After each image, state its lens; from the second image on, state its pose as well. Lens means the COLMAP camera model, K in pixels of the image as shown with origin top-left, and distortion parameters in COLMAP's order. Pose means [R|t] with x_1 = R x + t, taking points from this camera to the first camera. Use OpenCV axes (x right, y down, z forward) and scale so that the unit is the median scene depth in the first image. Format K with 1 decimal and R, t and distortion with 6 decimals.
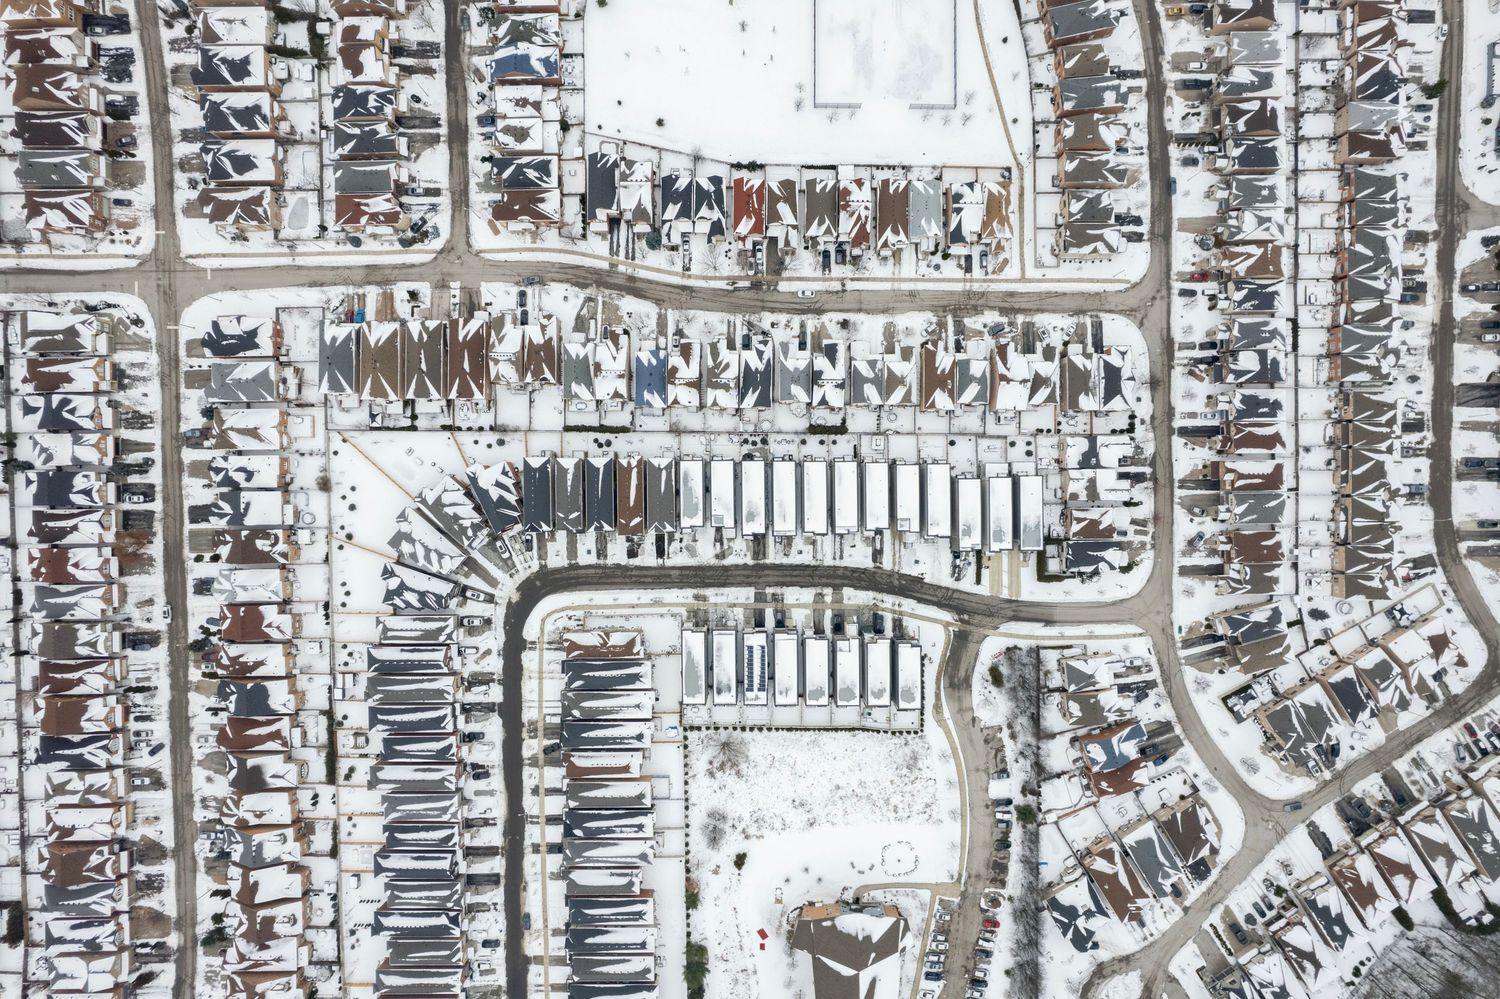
lens RADIAL K [[963.0, 0, 755.2], [0, 963.0, 500.0], [0, 0, 1]] dist [-0.081560, 0.073646]
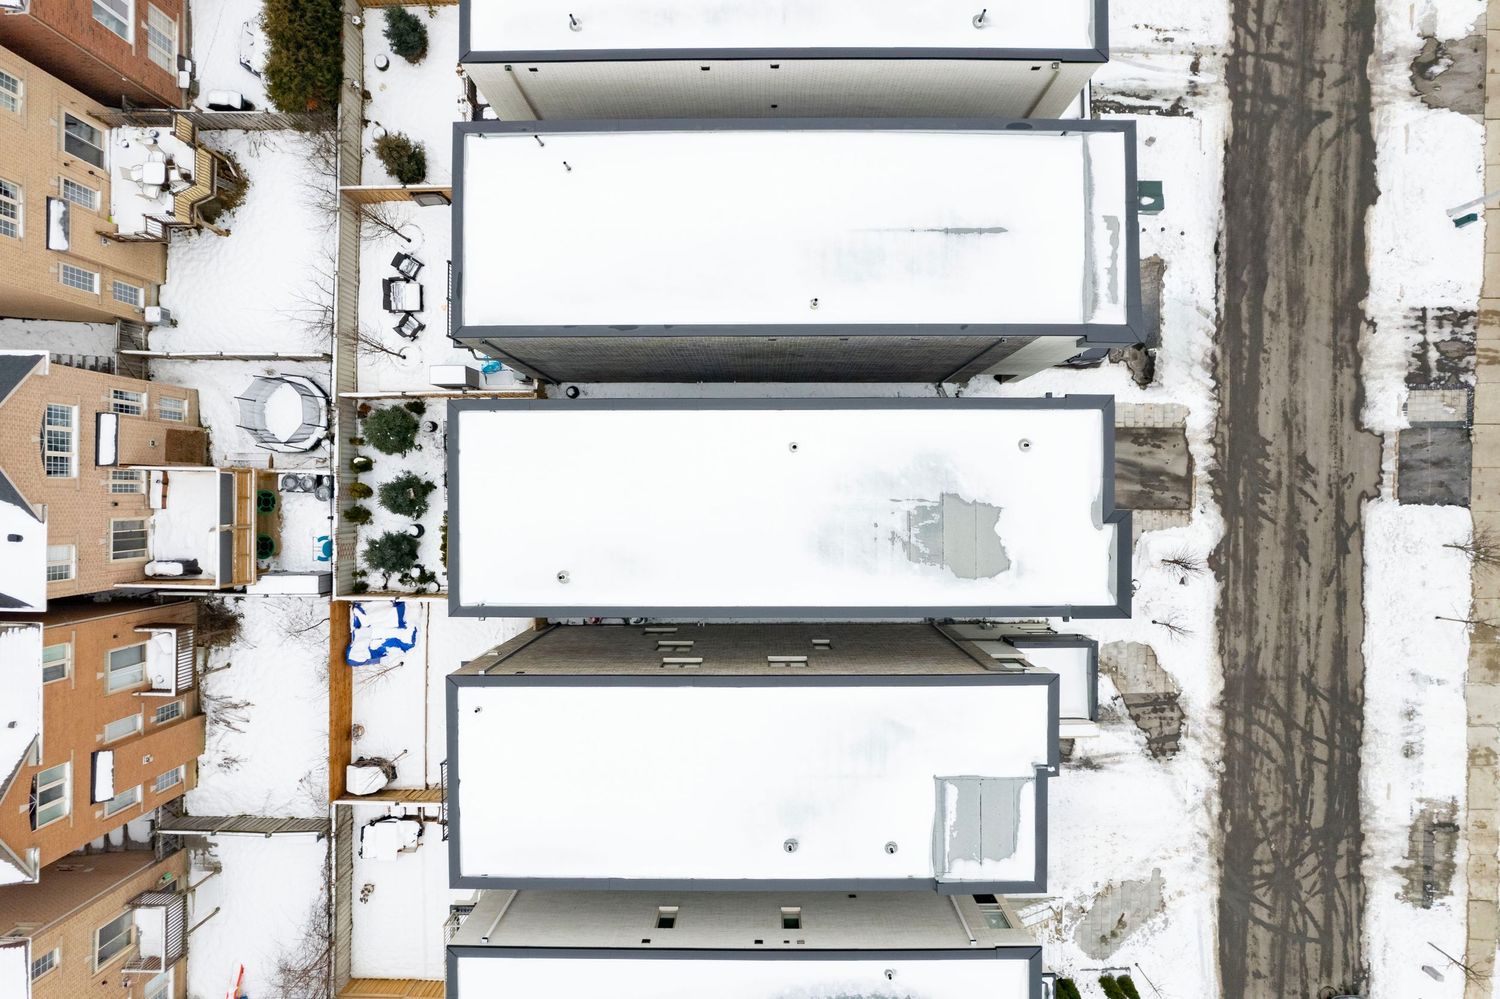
lens RADIAL K [[963.0, 0, 749.7], [0, 963.0, 503.1], [0, 0, 1]] dist [-0.081560, 0.073646]
pose [[0.008764, -0.999922, -0.008844, -0.000351], [0.999714, 0.008958, -0.022179, -0.003850], [0.022256, -0.008647, 0.999715, 0.856680]]
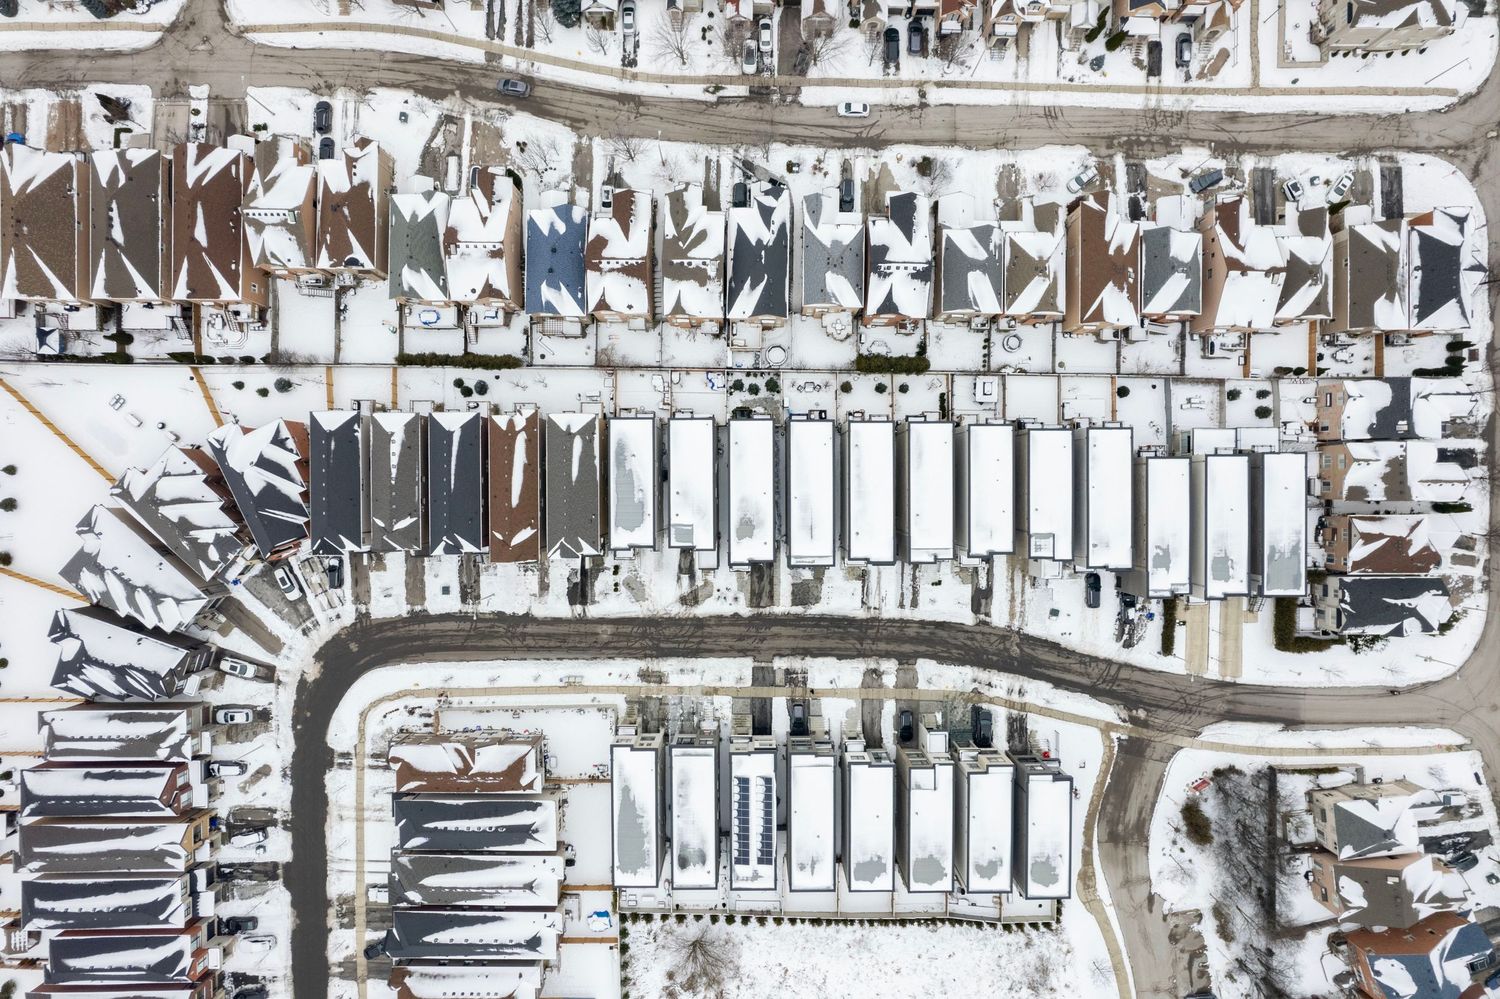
lens RADIAL K [[976.2, 0, 753.4], [0, 976.2, 499.2], [0, 0, 1]] dist [-0.039856, -0.000212]
pose [[0.999978, 0.006472, -0.001640, 0.000001], [-0.006464, 0.999966, 0.005142, -0.000888], [0.001673, -0.005132, 0.999985, 0.459401]]
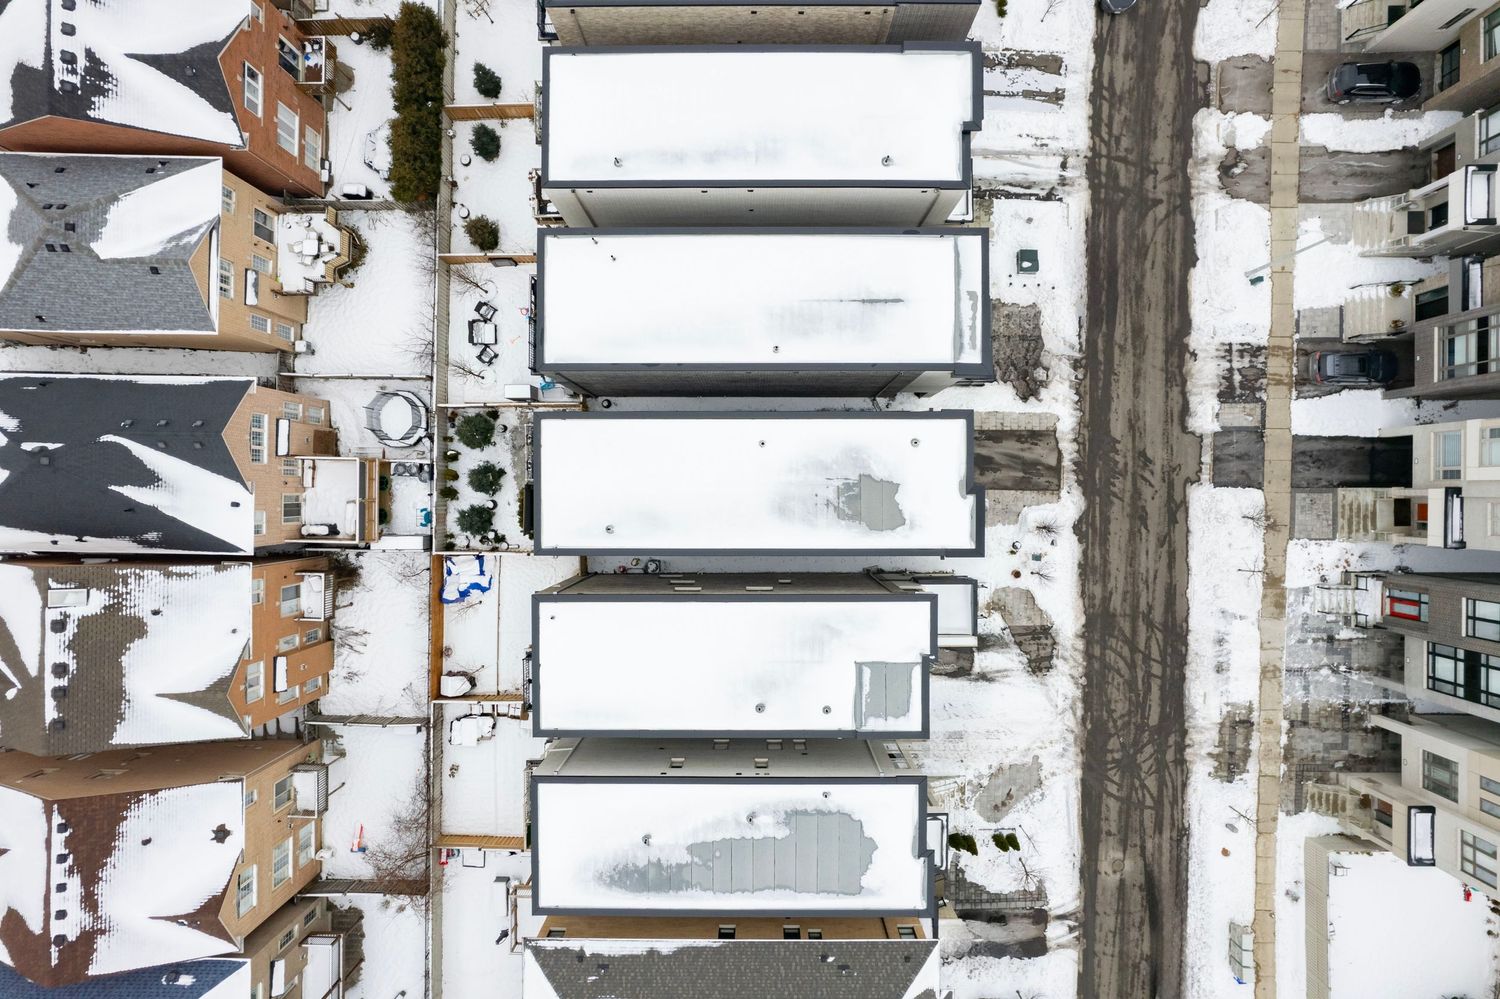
lens RADIAL K [[963.0, 0, 749.4], [0, 963.0, 504.2], [0, 0, 1]] dist [-0.081560, 0.073646]
pose [[0.010737, -0.999875, -0.011569, -0.003386], [0.999801, 0.010930, -0.016712, -0.000748], [0.016836, -0.011387, 0.999793, 0.801502]]
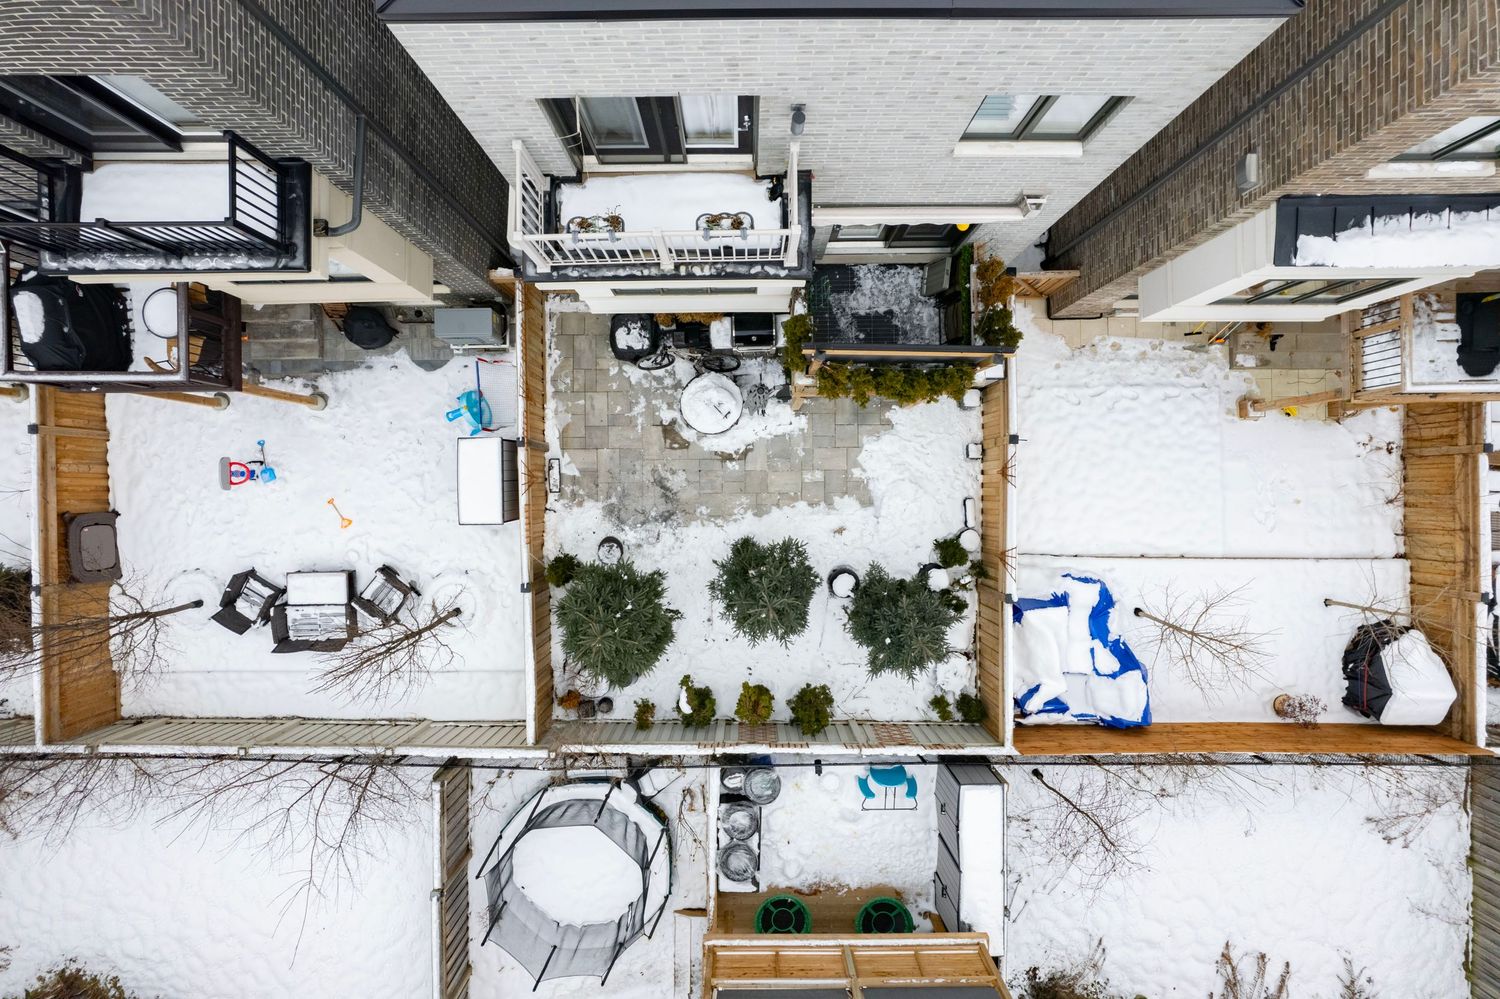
lens RADIAL K [[963.0, 0, 756.1], [0, 963.0, 504.3], [0, 0, 1]] dist [-0.081560, 0.073646]
pose [[-0.999940, 0.000512, -0.010936, 0.000376], [-0.000277, -0.999770, -0.021427, -0.052057], [-0.010945, -0.021423, 0.999711, 0.937165]]
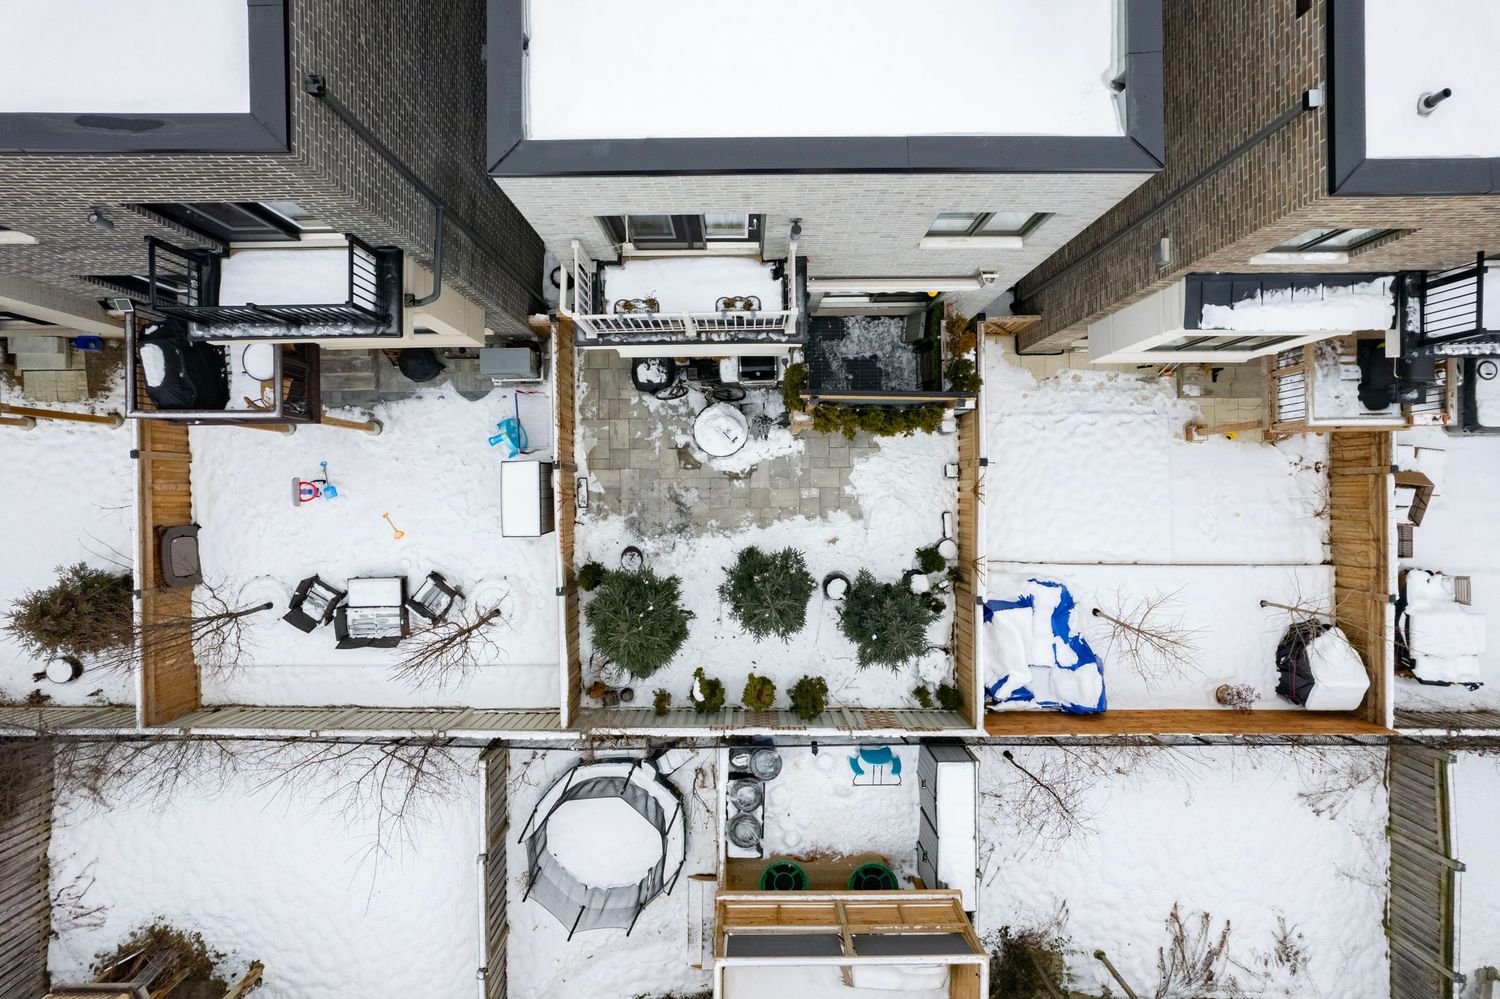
lens RADIAL K [[963.0, 0, 756.6], [0, 963.0, 504.4], [0, 0, 1]] dist [-0.081560, 0.073646]
pose [[-0.999925, 0.001382, -0.012209, 0.000825], [-0.001150, -0.999819, -0.019017, -0.050982], [-0.012233, -0.019001, 0.999745, 0.927956]]
